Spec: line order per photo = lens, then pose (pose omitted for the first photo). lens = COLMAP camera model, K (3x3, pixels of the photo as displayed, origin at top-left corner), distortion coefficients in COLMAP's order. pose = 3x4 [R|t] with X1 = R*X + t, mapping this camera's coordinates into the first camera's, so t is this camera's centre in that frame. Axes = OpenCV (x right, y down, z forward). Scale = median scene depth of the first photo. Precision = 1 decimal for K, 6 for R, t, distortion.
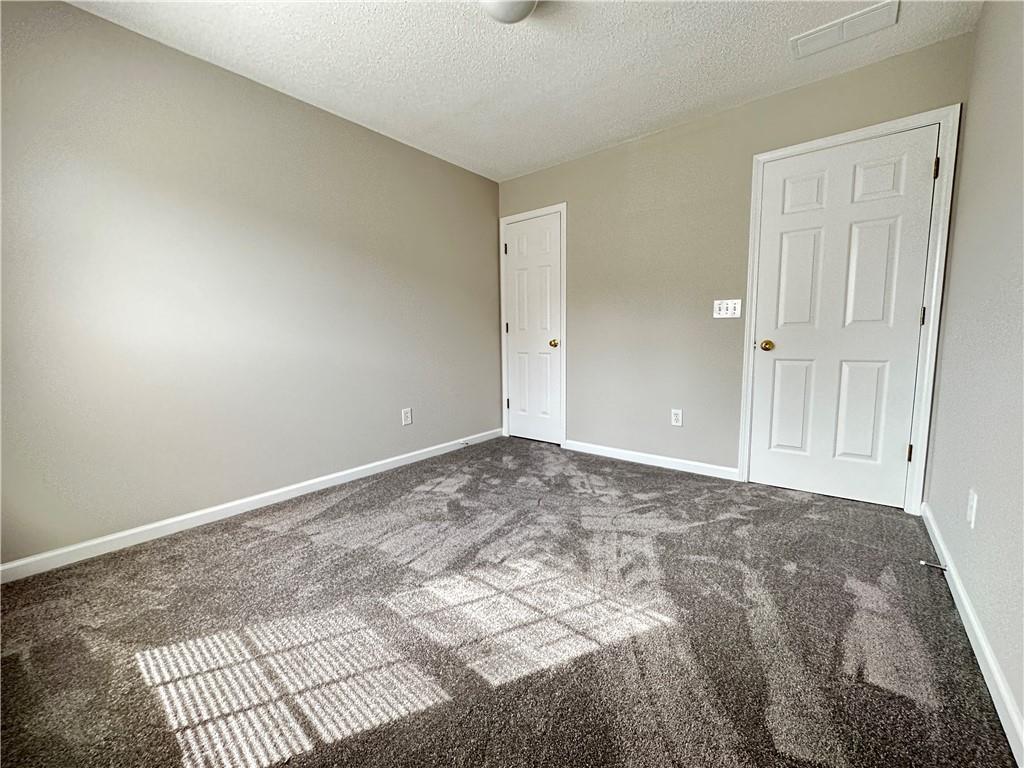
lens RADIAL K [[409.3, 0, 504.7], [0, 409.3, 382.3], [0, 0, 1]] dist [-0.001415, 0.000027]
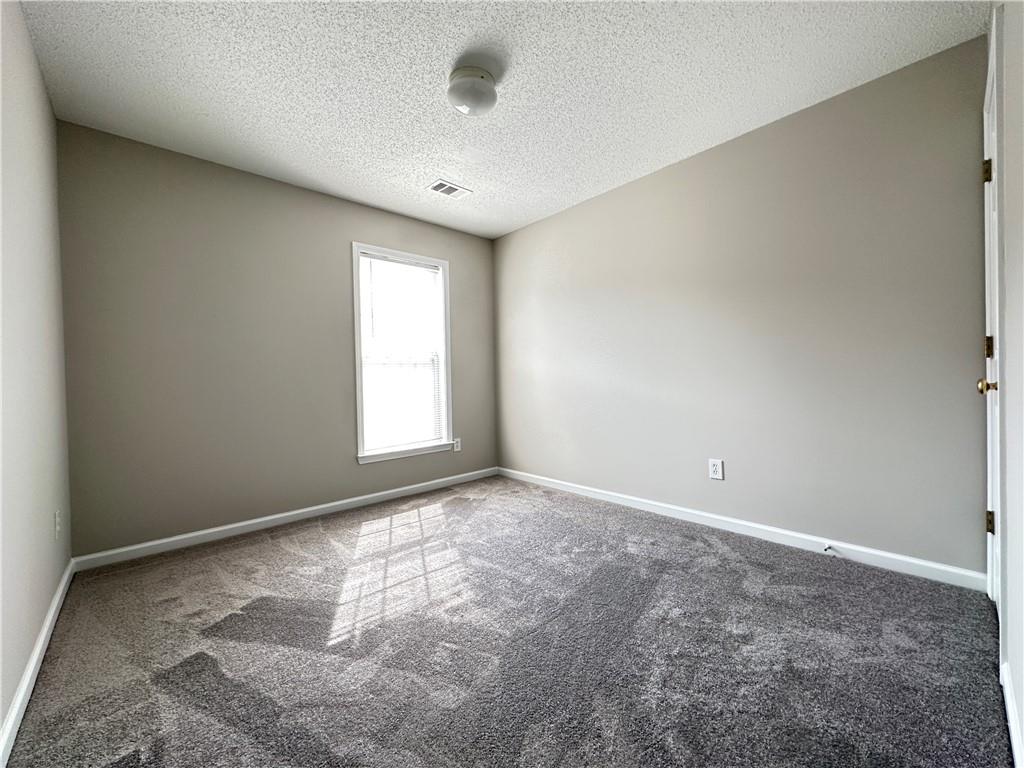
lens RADIAL K [[409.3, 0, 513.4], [0, 409.3, 386.6], [0, 0, 1]] dist [-0.001415, 0.000027]
pose [[-0.127182, 0.029368, -0.991445, 0.672984], [-0.093704, 0.994735, 0.041486, -0.082368], [0.987443, 0.098178, -0.123761, 0.756962]]
